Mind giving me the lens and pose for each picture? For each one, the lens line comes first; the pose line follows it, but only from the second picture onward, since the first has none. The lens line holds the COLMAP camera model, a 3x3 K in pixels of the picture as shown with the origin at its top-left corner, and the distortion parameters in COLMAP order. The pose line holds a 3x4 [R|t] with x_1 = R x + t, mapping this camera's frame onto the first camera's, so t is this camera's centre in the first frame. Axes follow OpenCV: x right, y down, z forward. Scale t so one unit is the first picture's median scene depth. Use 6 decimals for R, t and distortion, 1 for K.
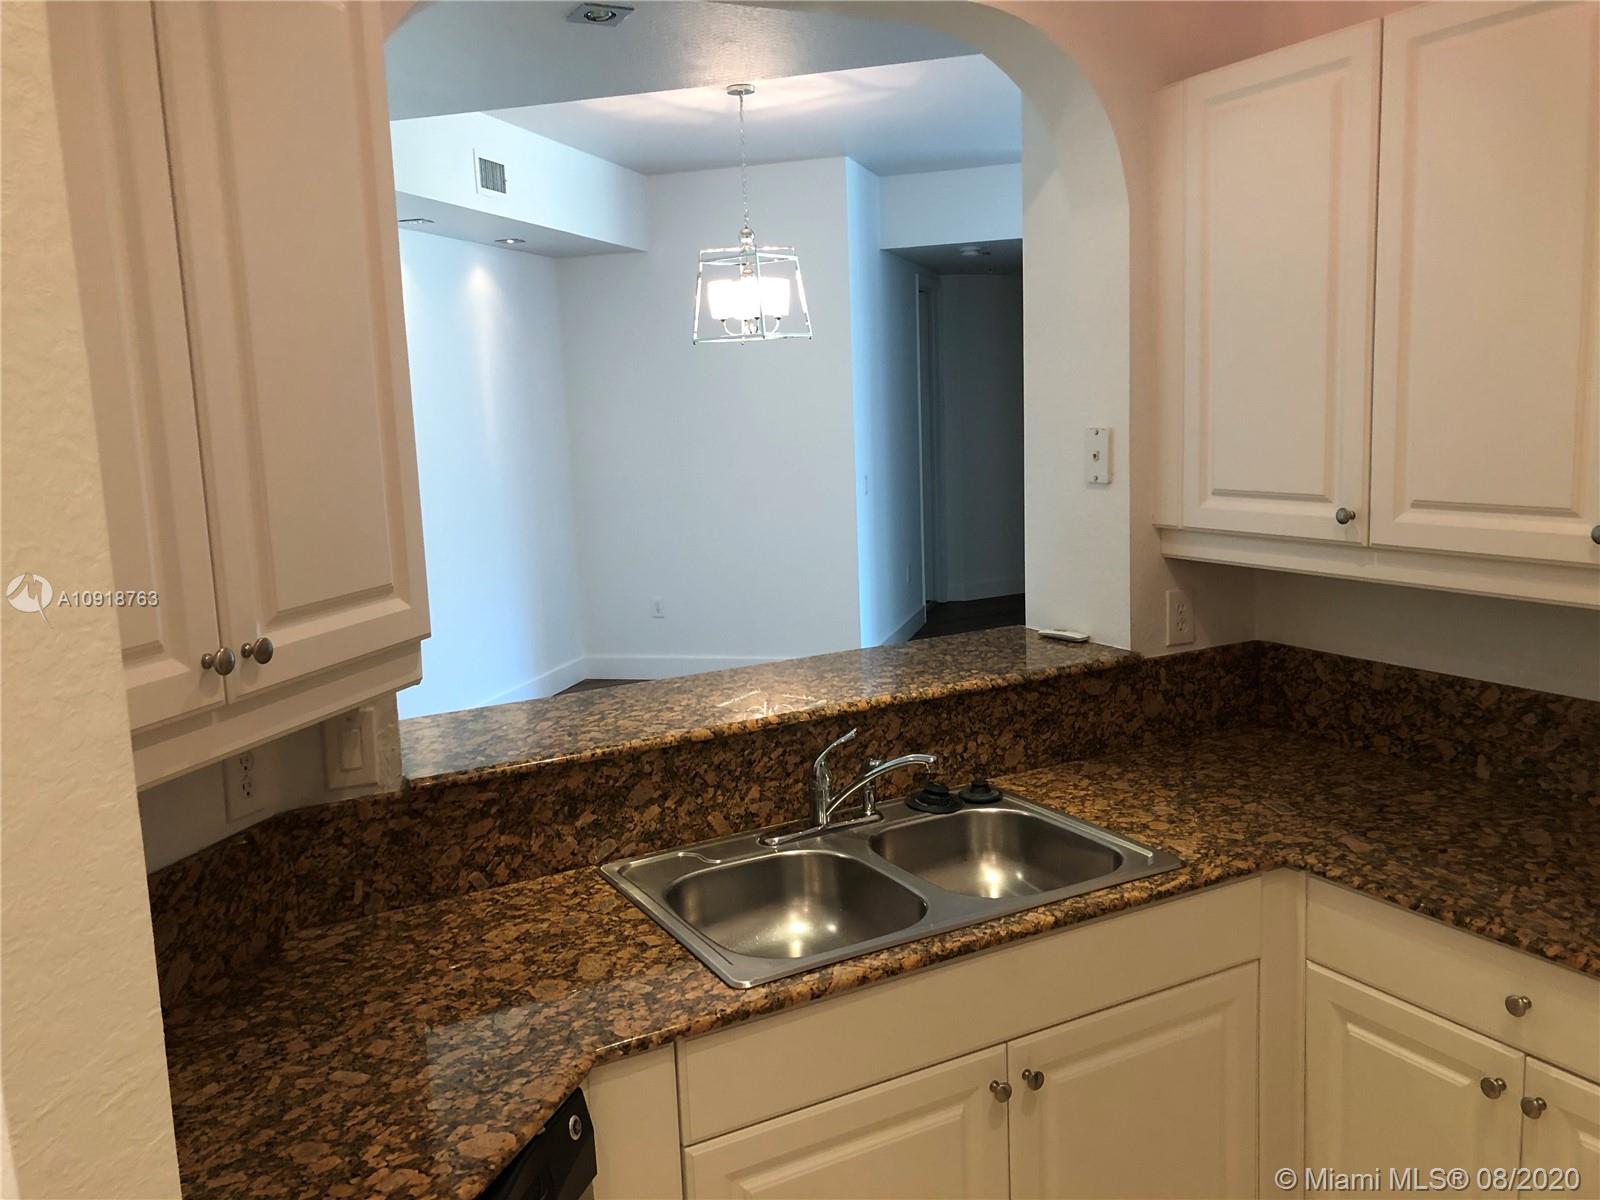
lens RADIAL K [[1320.0, 0, 801.5], [0, 1320.0, 594.2], [0, 0, 1]] dist [0.030690, 0.003593]
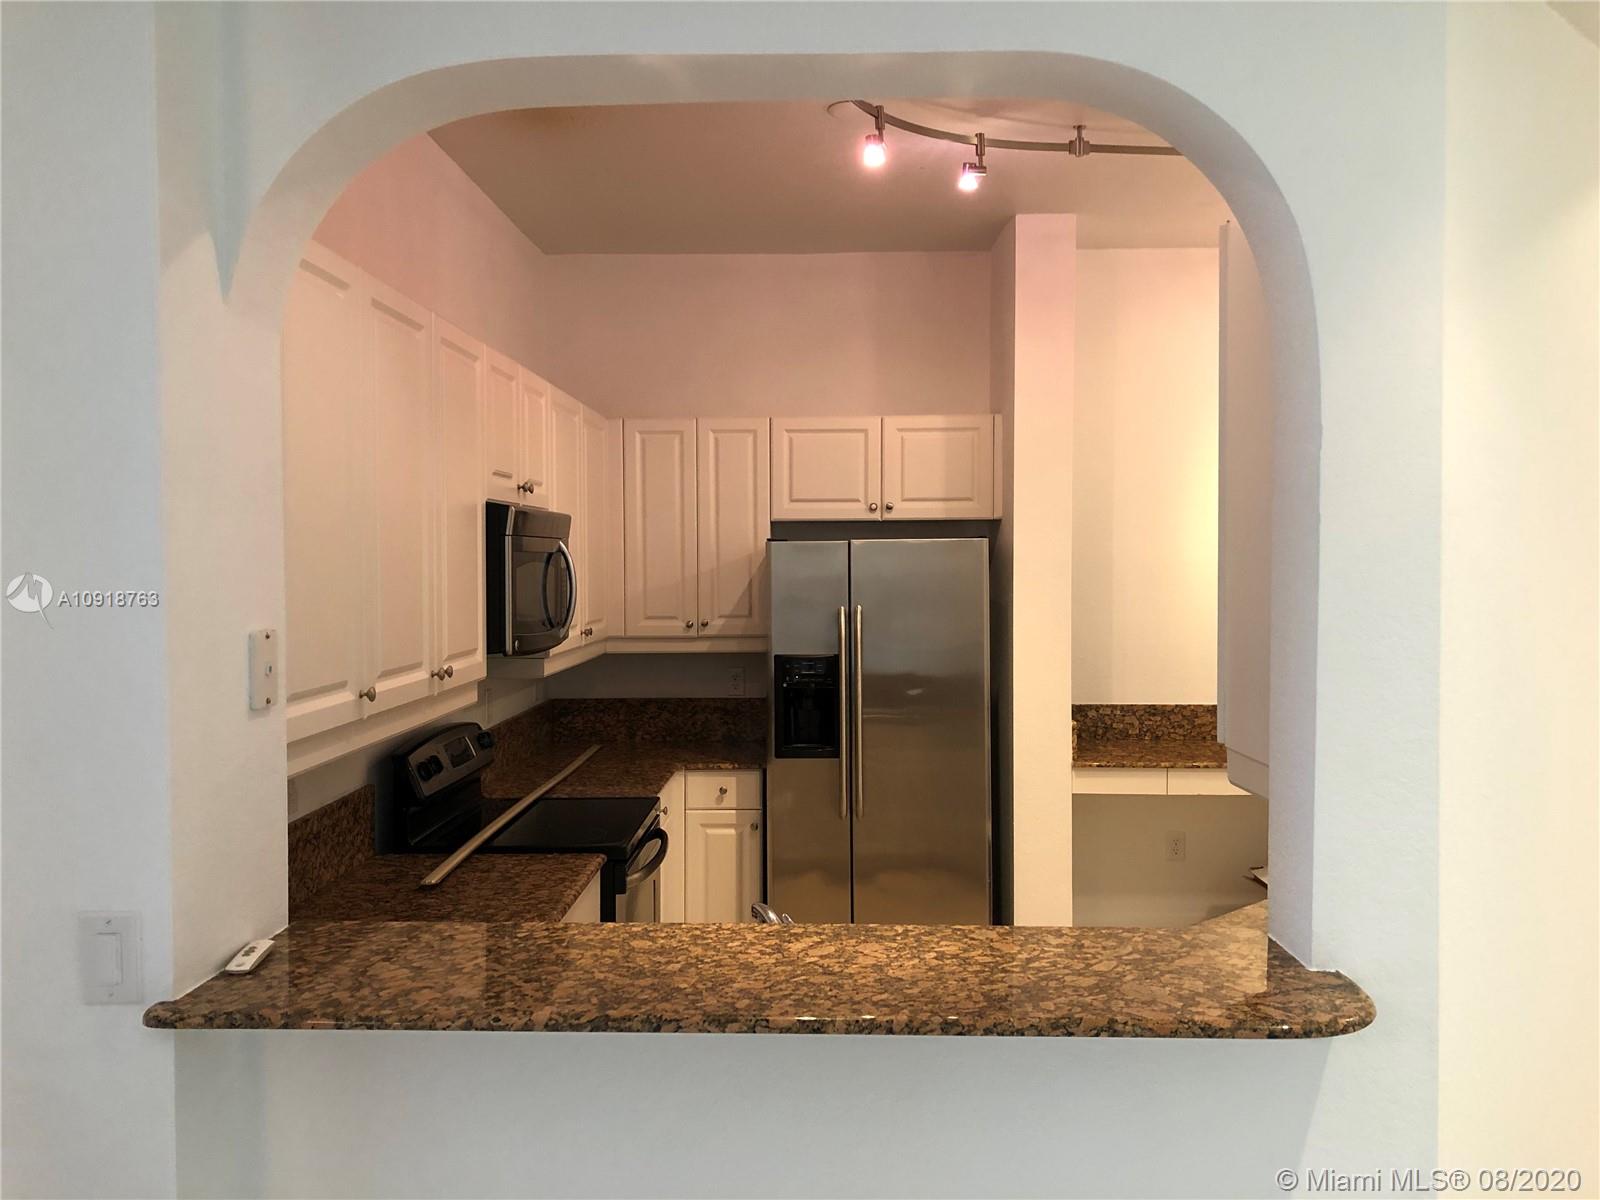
lens RADIAL K [[1320.0, 0, 800.3], [0, 1320.0, 599.5], [0, 0, 1]] dist [0.030690, 0.003593]
pose [[-0.865394, 0.024744, 0.500481, -0.295518], [0.109707, 0.983905, 0.141052, -0.167051], [-0.488936, 0.176972, -0.854180, 1.162576]]
